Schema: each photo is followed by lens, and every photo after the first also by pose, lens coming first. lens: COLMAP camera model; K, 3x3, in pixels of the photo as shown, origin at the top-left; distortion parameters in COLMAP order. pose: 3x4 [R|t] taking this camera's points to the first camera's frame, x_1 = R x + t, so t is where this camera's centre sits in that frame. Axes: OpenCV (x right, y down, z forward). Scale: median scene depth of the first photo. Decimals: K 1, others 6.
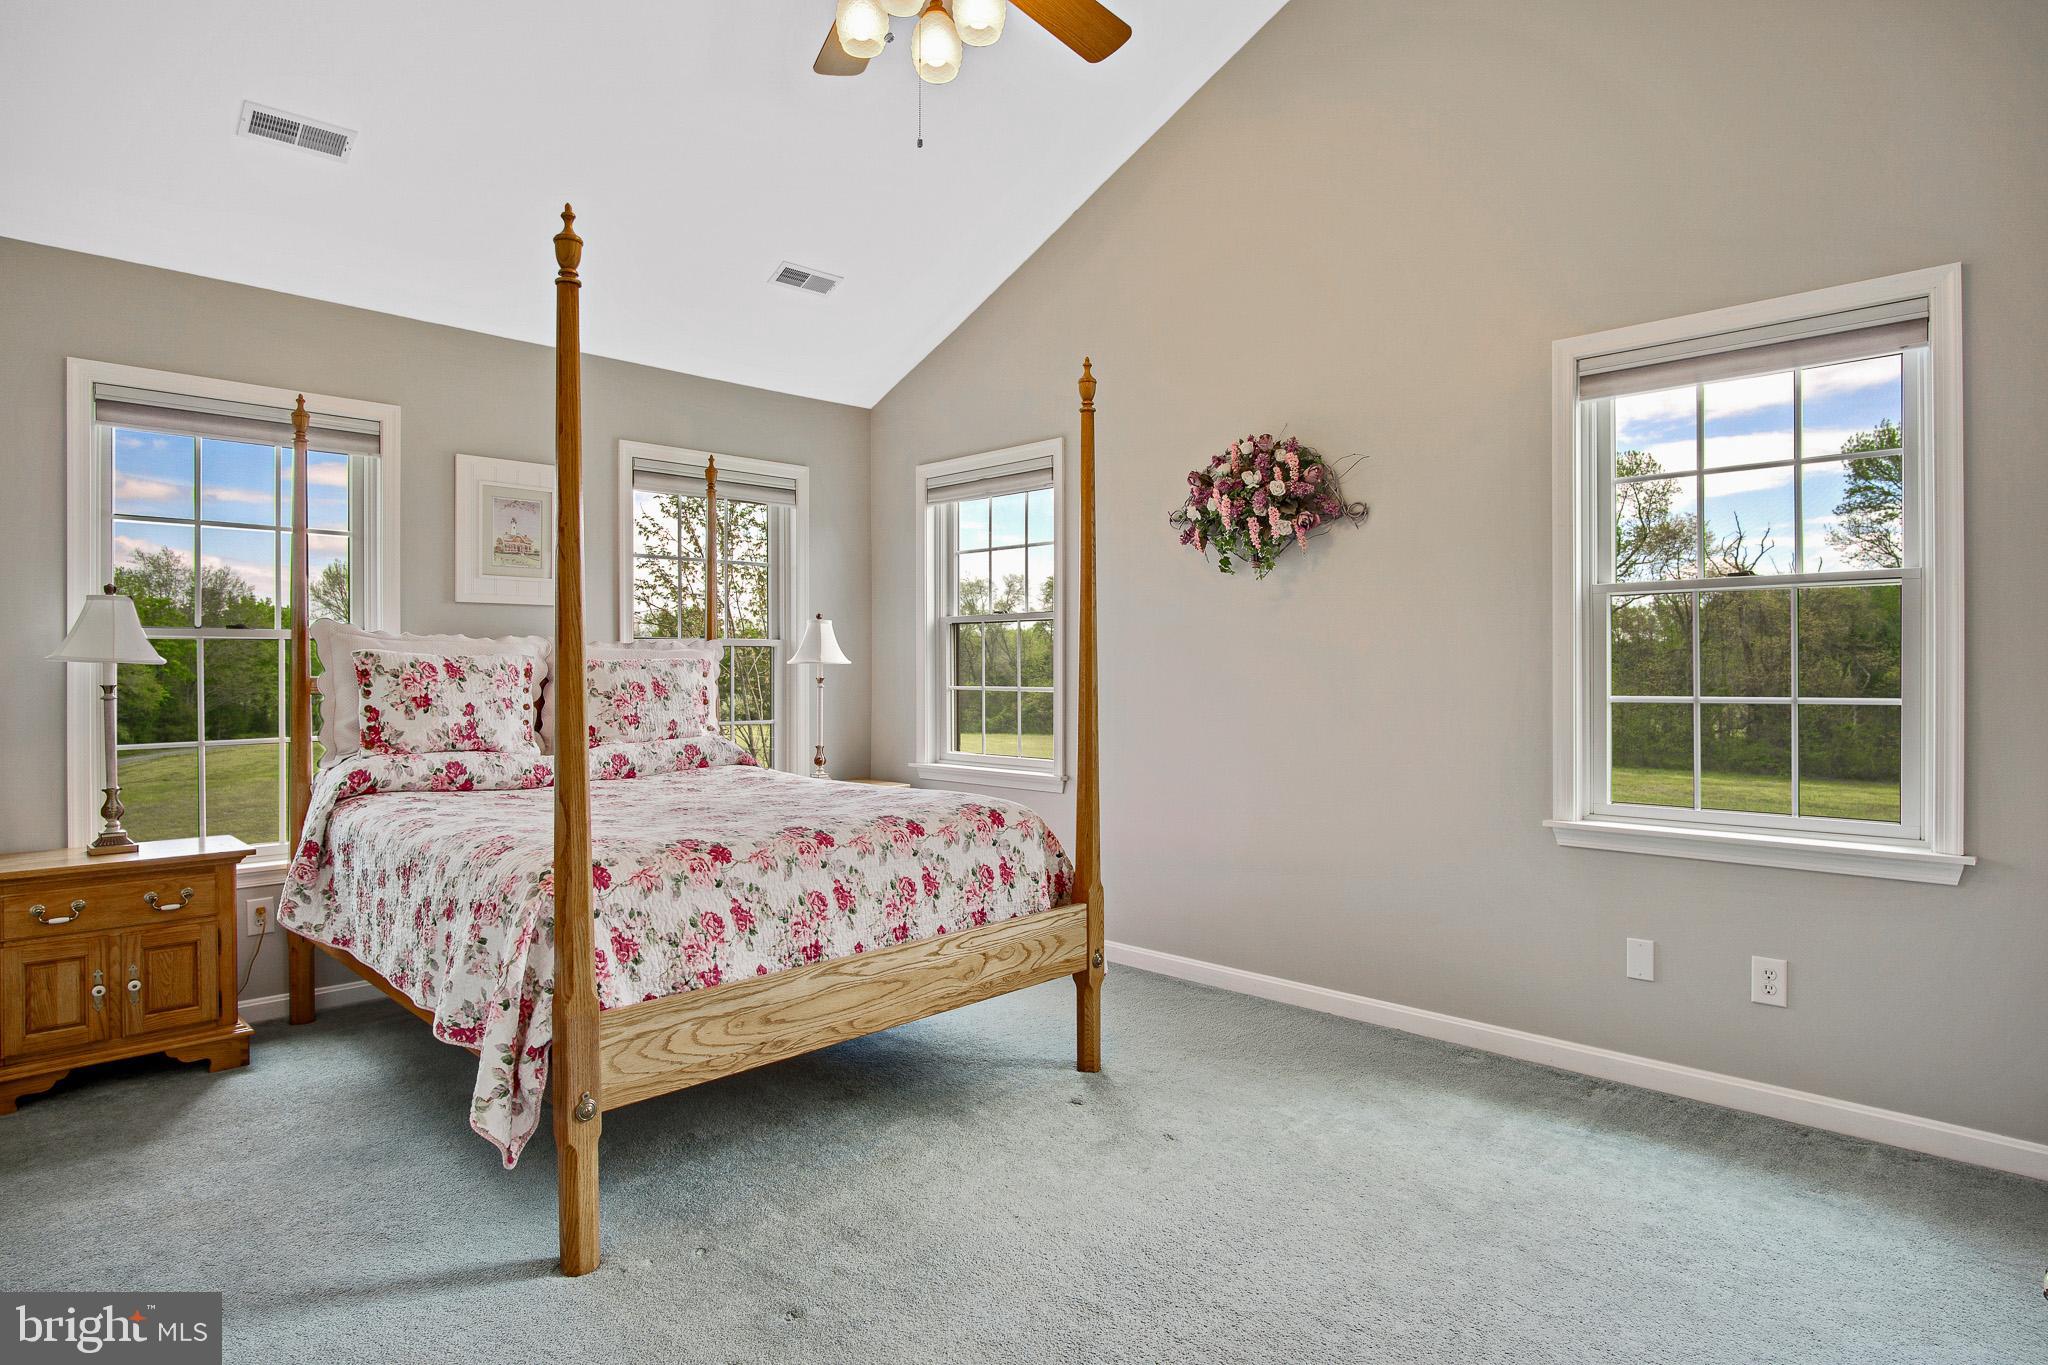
lens RADIAL K [[1095.9, 0, 1019.2], [0, 1095.9, 655.8], [0, 0, 1]] dist [-0.005092, 0.000108]
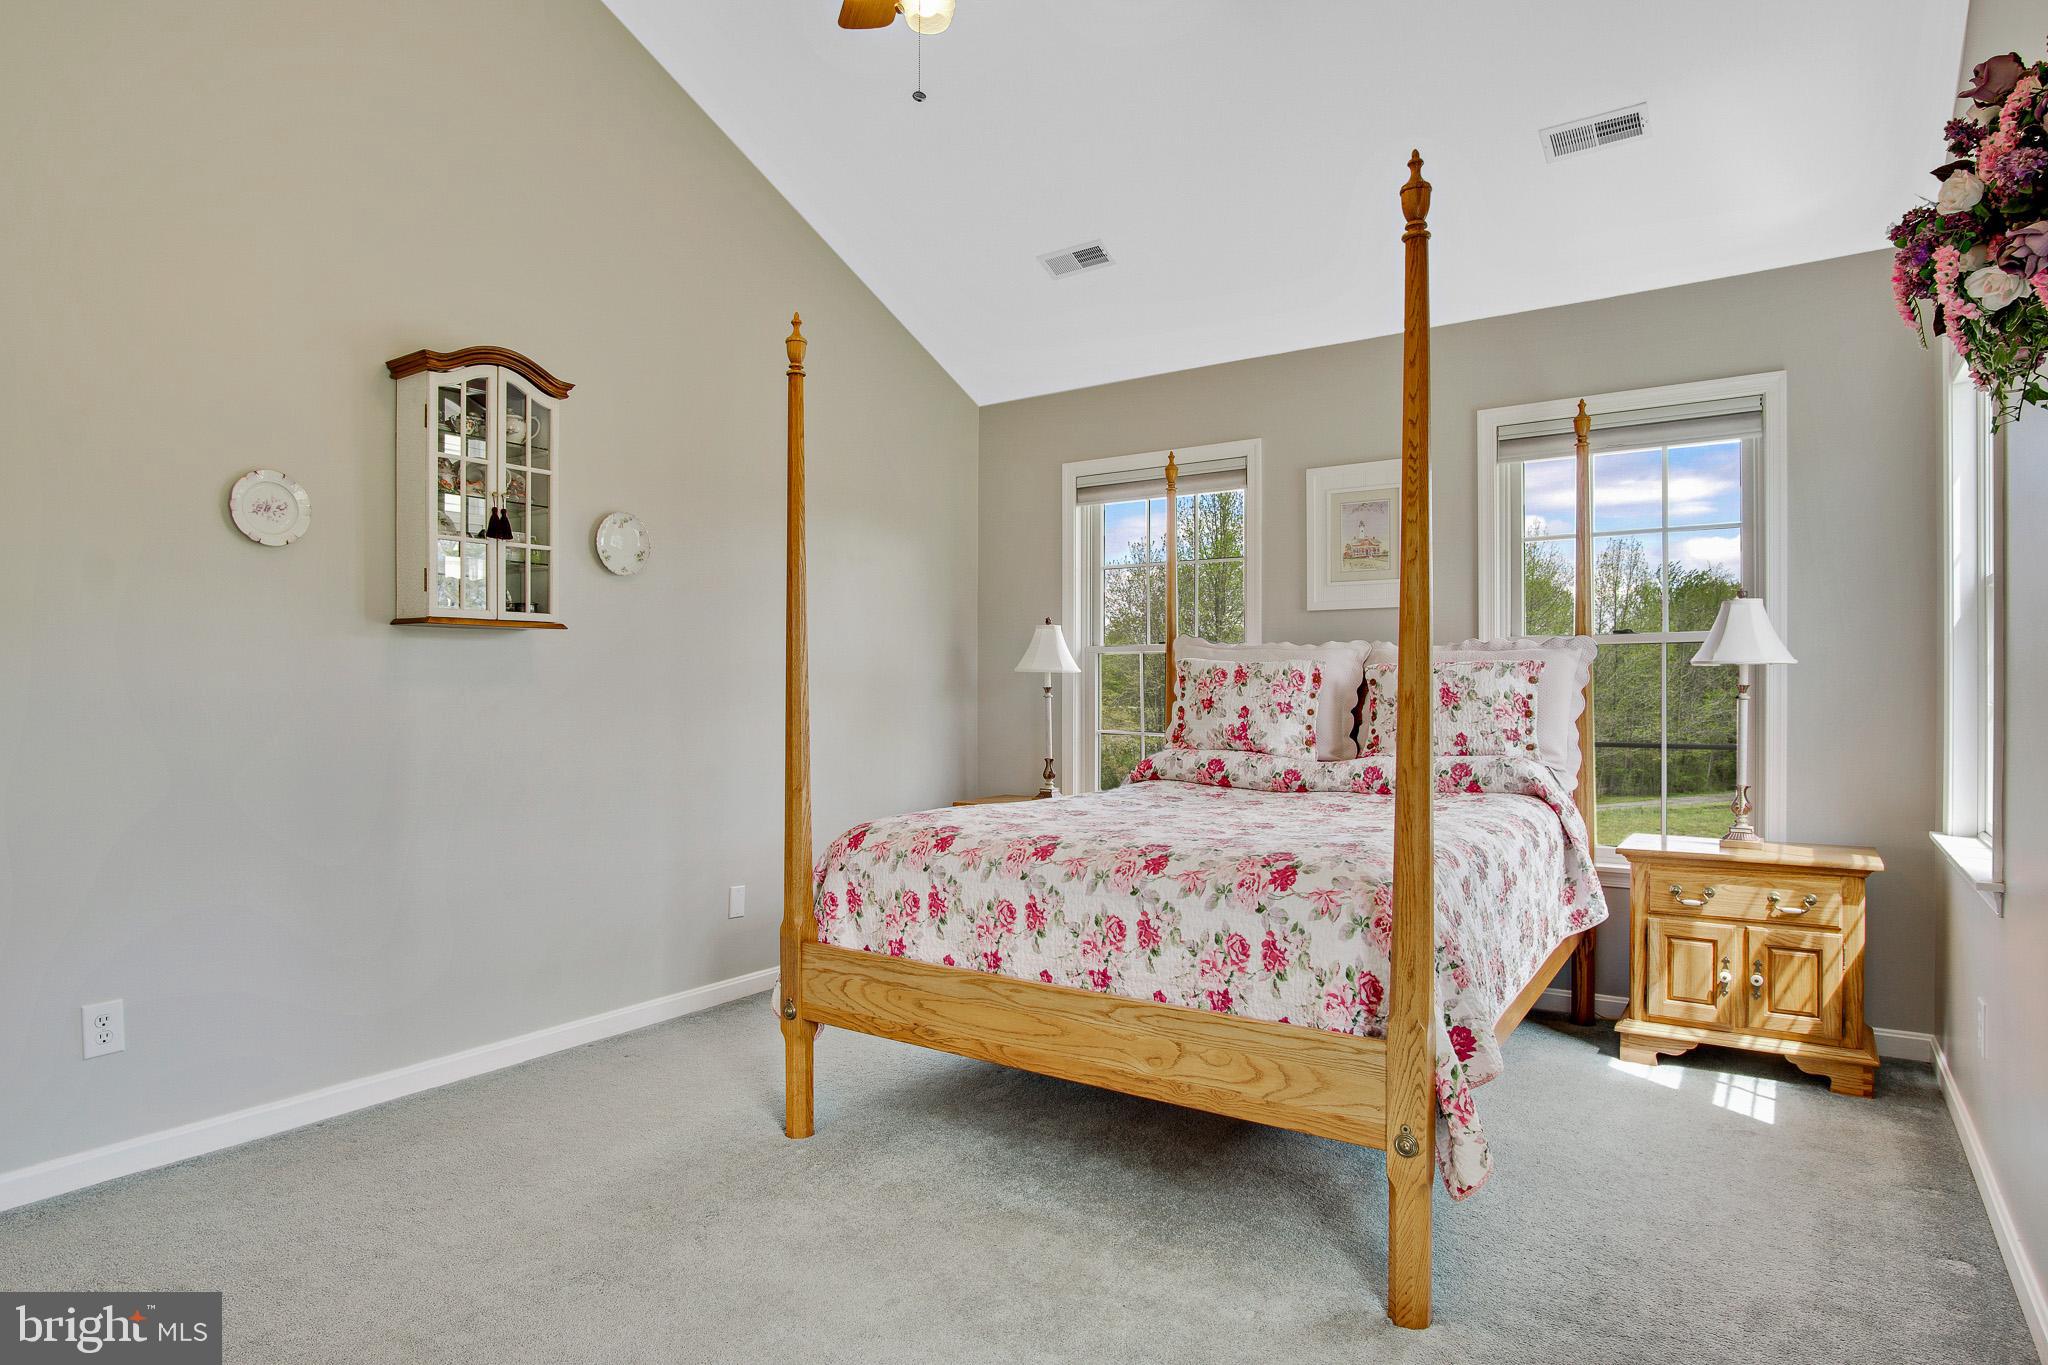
lens RADIAL K [[1133.7, 0, 1019.2], [0, 1133.7, 688.3], [0, 0, 1]] dist [-0.043596, 0.015968]
pose [[0.186879, 0.002383, -0.982380, 0.548442], [0.012290, 0.999913, 0.004763, 0.017806], [0.982306, -0.012964, 0.186833, 0.580969]]
